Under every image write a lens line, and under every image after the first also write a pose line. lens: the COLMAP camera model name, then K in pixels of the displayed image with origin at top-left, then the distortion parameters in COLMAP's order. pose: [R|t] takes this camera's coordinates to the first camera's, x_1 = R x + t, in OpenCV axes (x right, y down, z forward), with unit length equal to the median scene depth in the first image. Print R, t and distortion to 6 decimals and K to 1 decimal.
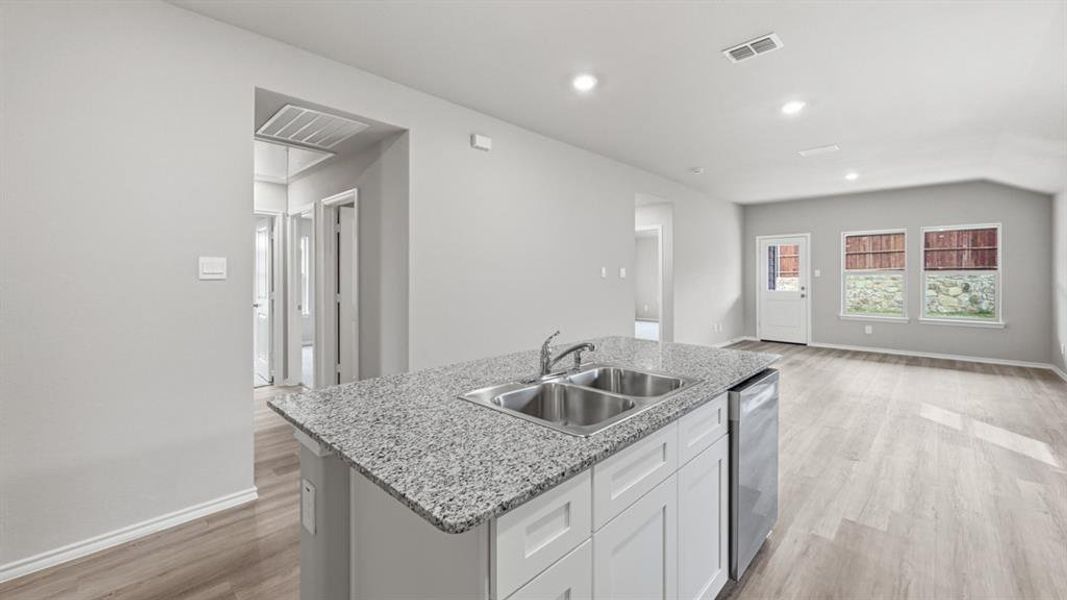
lens RADIAL K [[423.4, 0, 534.9], [0, 423.4, 270.5], [0, 0, 1]] dist [0.000368, 0.001173]
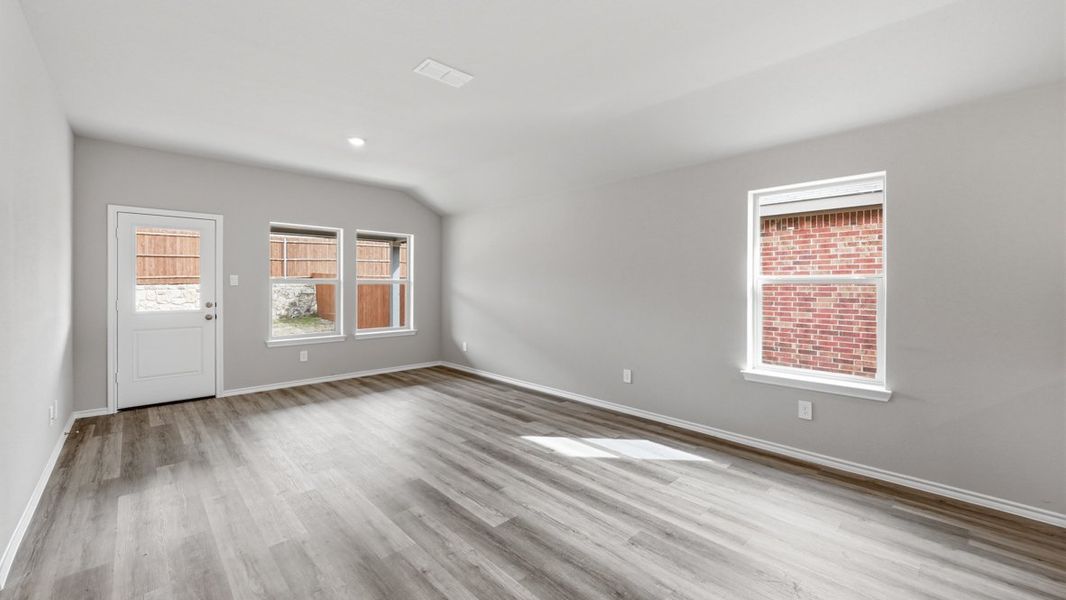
lens RADIAL K [[423.0, 0, 543.5], [0, 423.0, 288.3], [0, 0, 1]] dist [0.000368, 0.001173]
pose [[0.044955, -0.006173, 0.998970, 0.025767], [-0.013790, 0.999882, 0.006800, 0.004044], [-0.998894, -0.014082, 0.044865, 0.252244]]
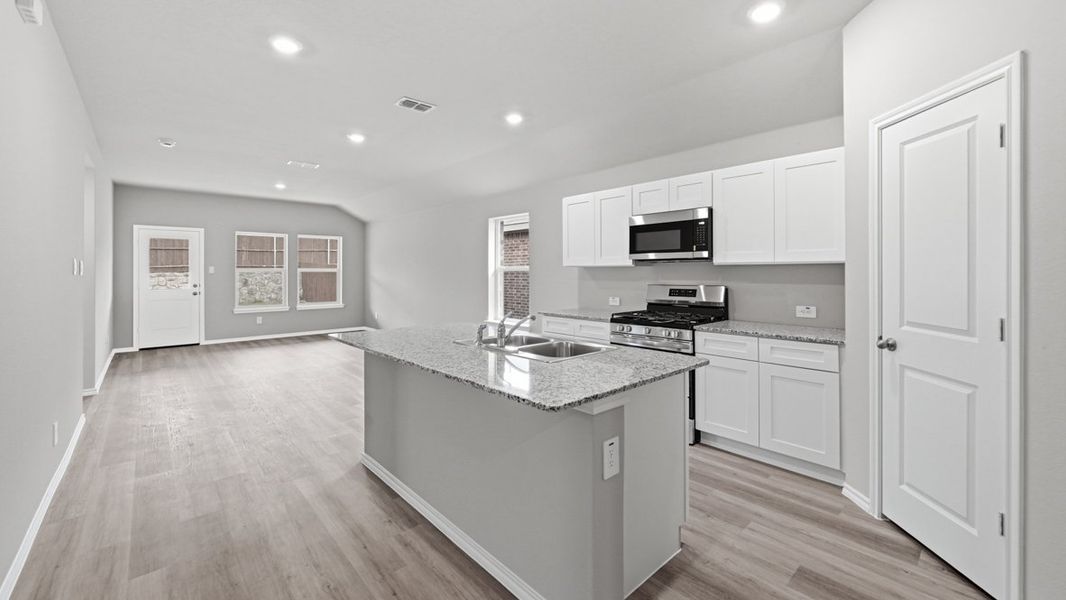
lens RADIAL K [[423.0, 0, 539.8], [0, 423.0, 271.1], [0, 0, 1]] dist [0.000368, 0.001173]
pose [[0.067968, 0.001003, 0.997687, -0.135360], [-0.008565, 0.999963, -0.000422, 0.001656], [-0.997651, -0.008517, 0.067974, 0.081509]]
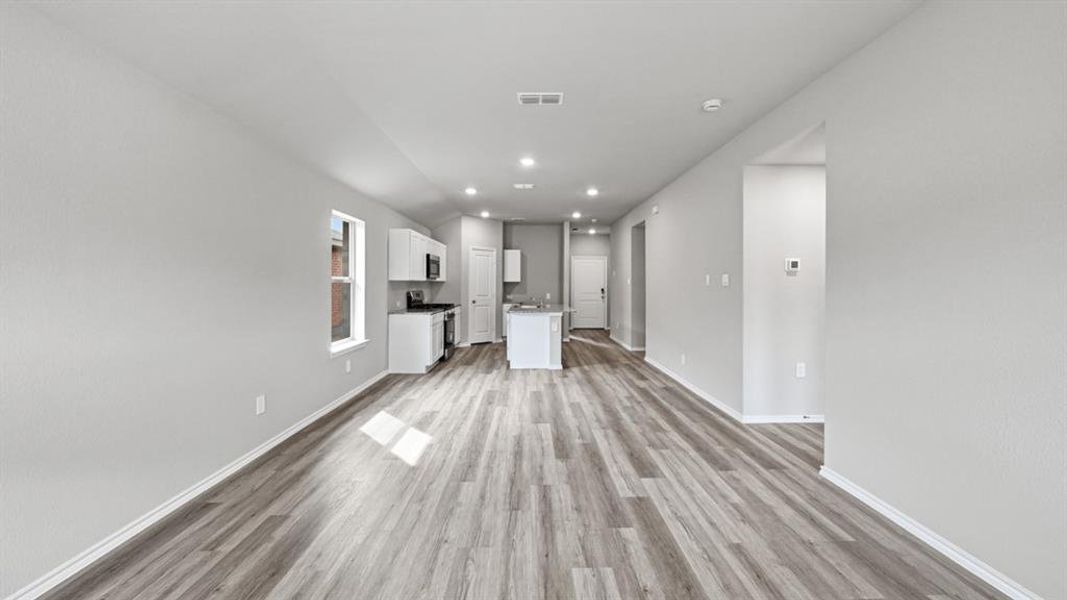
lens RADIAL K [[423.4, 0, 535.0], [0, 423.4, 275.6], [0, 0, 1]] dist [0.000368, 0.001173]
pose [[-0.718463, -0.013861, -0.695427, 0.353460], [0.009971, 0.999493, -0.030222, 0.007294], [0.695494, -0.028648, -0.717961, 0.452753]]
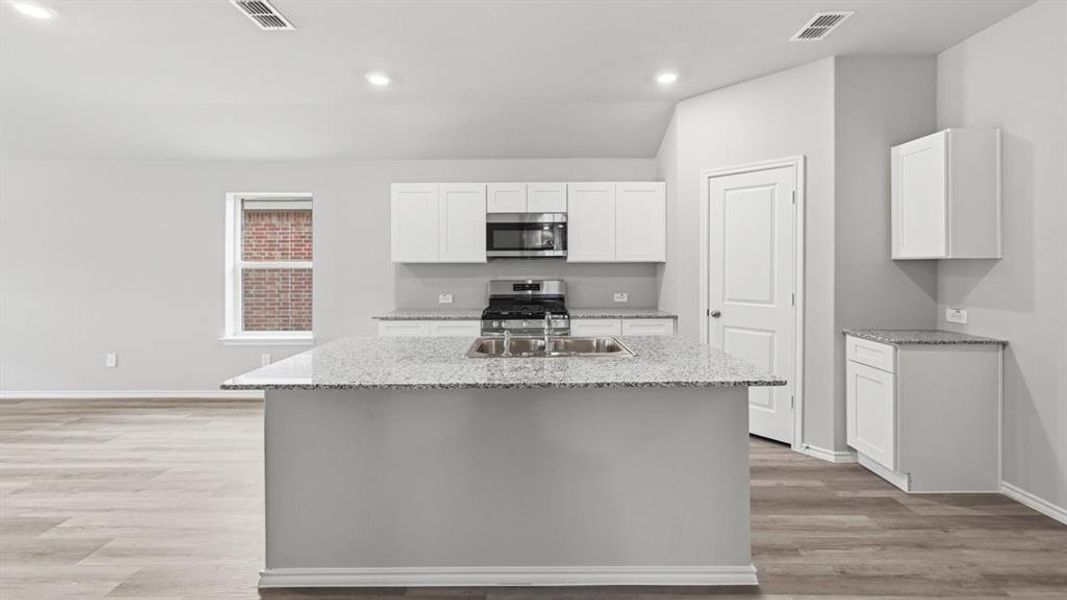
lens RADIAL K [[423.4, 0, 536.9], [0, 423.4, 263.5], [0, 0, 1]] dist [0.000368, 0.001173]
pose [[-0.682984, 0.008044, 0.730389, -0.087462], [-0.006021, 0.999843, -0.016641, 0.002667], [-0.730408, -0.015763, -0.682829, 0.195833]]
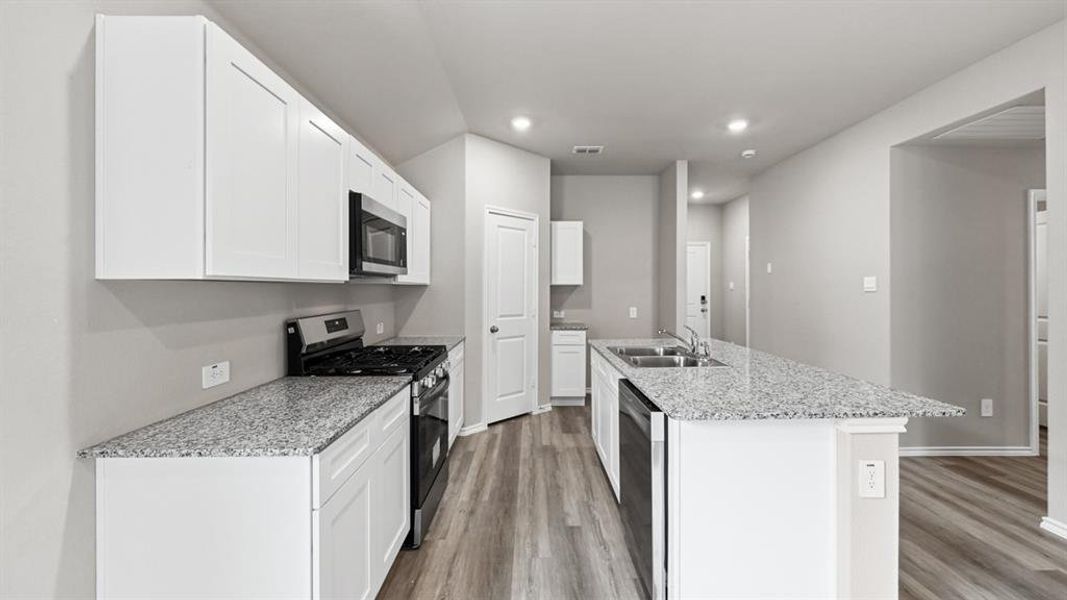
lens RADIAL K [[423.4, 0, 542.7], [0, 423.4, 287.2], [0, 0, 1]] dist [0.000368, 0.001173]
pose [[-0.711119, 0.002127, -0.703069, 0.171620], [0.012582, 0.999874, -0.009701, 0.001588], [0.702960, -0.015745, -0.711056, 0.184000]]
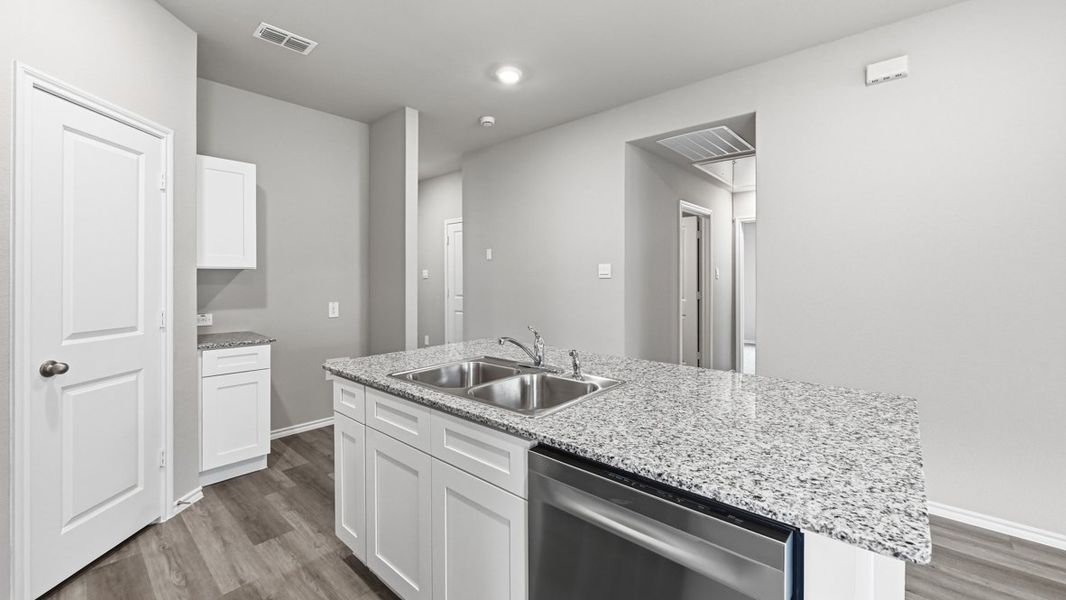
lens RADIAL K [[423.0, 0, 533.8], [0, 423.0, 281.2], [0, 0, 1]] dist [0.000368, 0.001173]
pose [[0.027067, 0.009330, -0.999590, 0.122933], [0.015753, 0.999828, 0.009759, 0.002876], [0.999509, -0.016011, 0.026916, 0.099310]]
